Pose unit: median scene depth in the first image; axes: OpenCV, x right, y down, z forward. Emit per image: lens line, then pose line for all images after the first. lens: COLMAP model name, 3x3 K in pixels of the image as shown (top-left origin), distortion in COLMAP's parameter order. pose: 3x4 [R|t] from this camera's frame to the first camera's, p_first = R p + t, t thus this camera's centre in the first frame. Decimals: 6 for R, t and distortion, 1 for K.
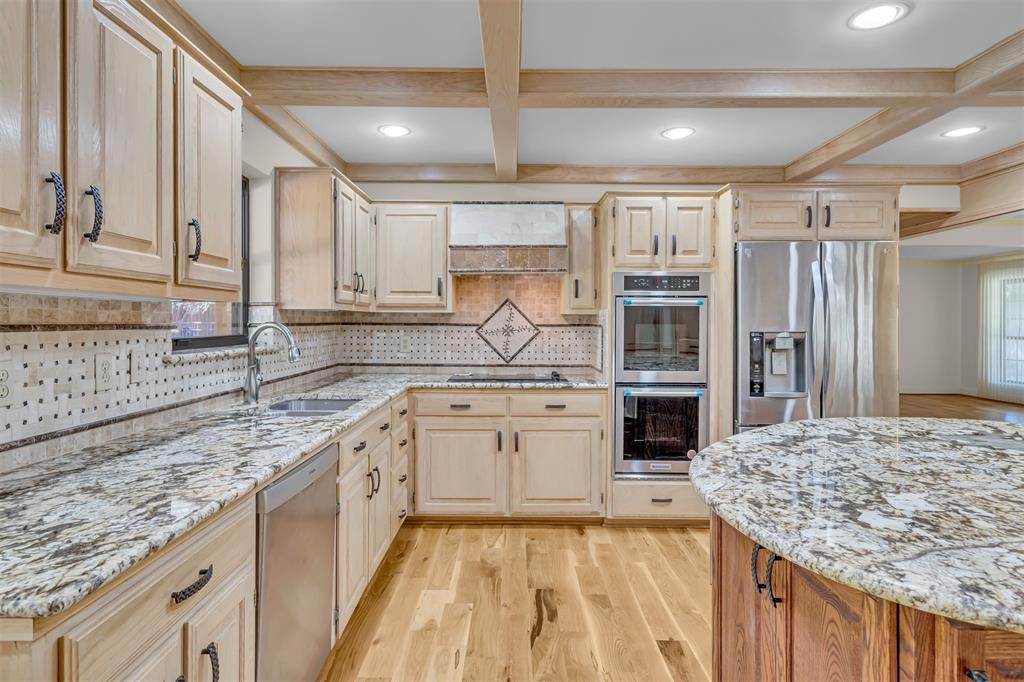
lens RADIAL K [[559.5, 0, 508.1], [0, 559.5, 325.6], [0, 0, 1]] dist [0.004067, 0.003765]
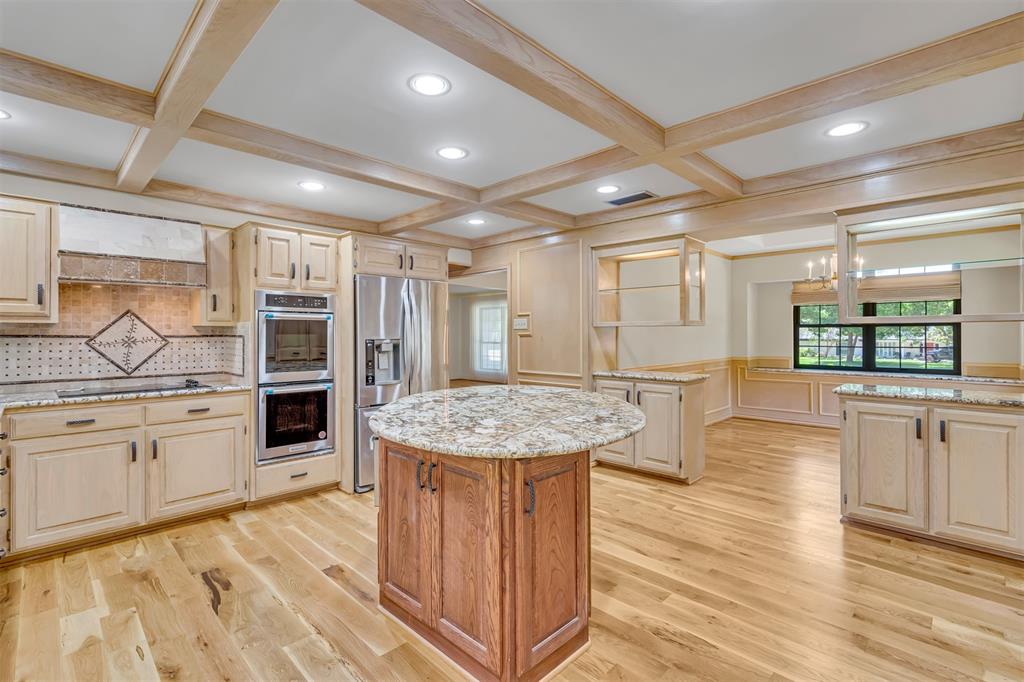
lens RADIAL K [[471.0, 0, 506.5], [0, 471.0, 331.9], [0, 0, 1]] dist [-0.001752, 0.000693]
pose [[0.702163, -0.000708, 0.712016, -0.148908], [0.009264, 0.999924, -0.008141, 0.004983], [-0.711956, 0.012313, 0.702116, -0.071161]]
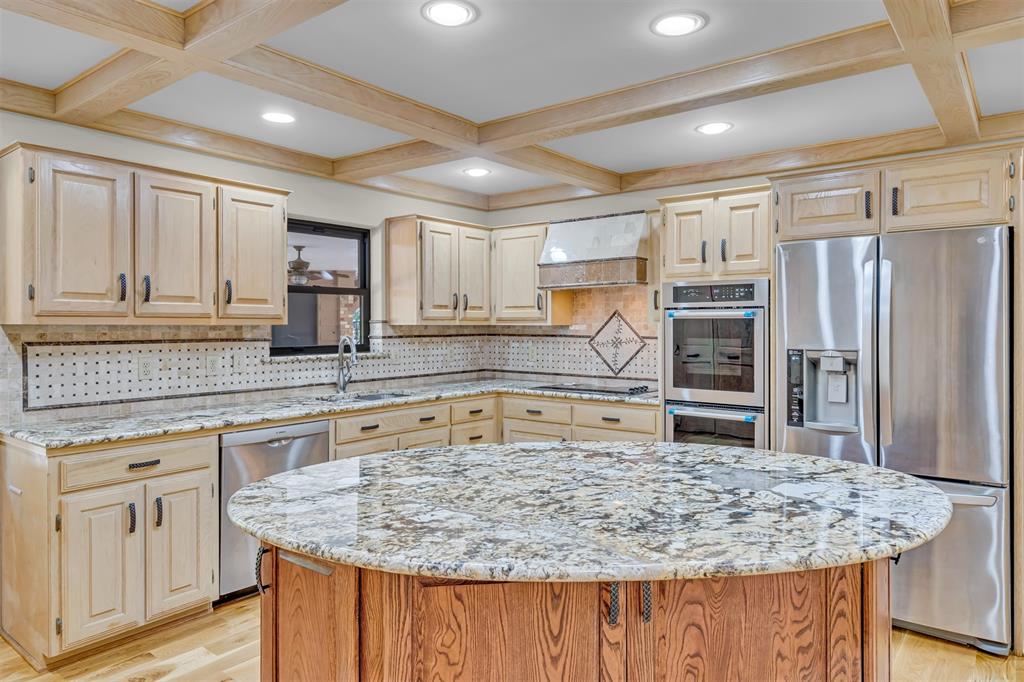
lens RADIAL K [[649.8, 0, 508.0], [0, 649.8, 326.9], [0, 0, 1]] dist [0.012422, 0.000384]
pose [[0.788869, -0.001858, -0.614558, 0.666258], [-0.000532, 0.999993, -0.003707, -0.017287], [0.614561, 0.003251, 0.788863, -0.034642]]
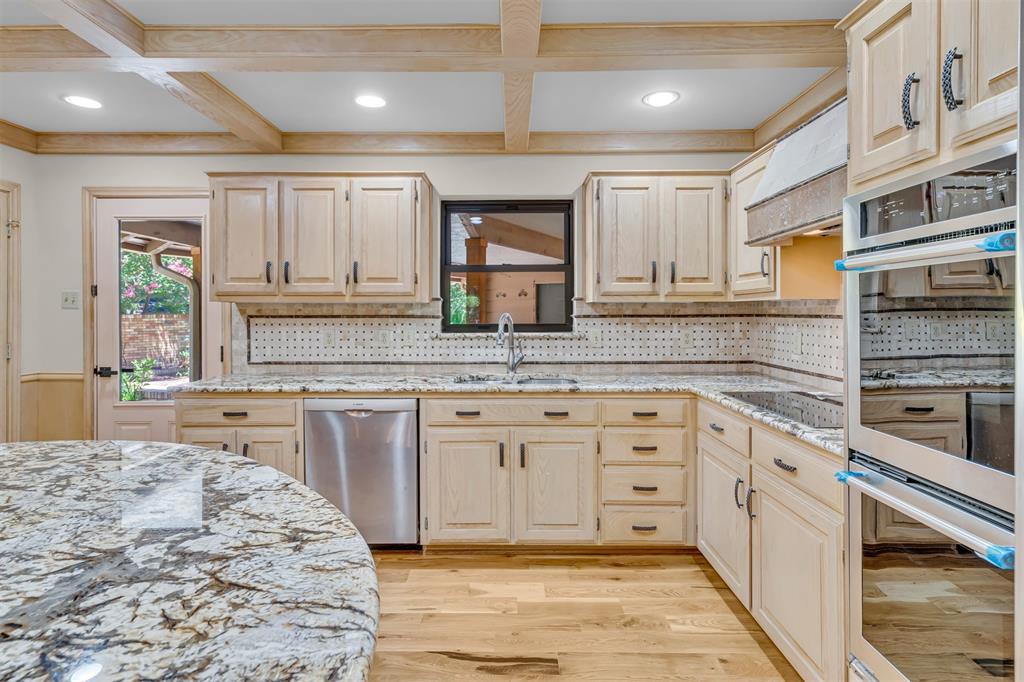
lens RADIAL K [[521.5, 0, 511.1], [0, 521.5, 315.2], [0, 0, 1]] dist [-0.003767, -0.000511]
pose [[0.004287, -0.000427, -0.999991, 0.608145], [-0.004438, 0.999990, -0.000446, -0.001949], [0.999981, 0.004440, 0.004285, 0.737988]]
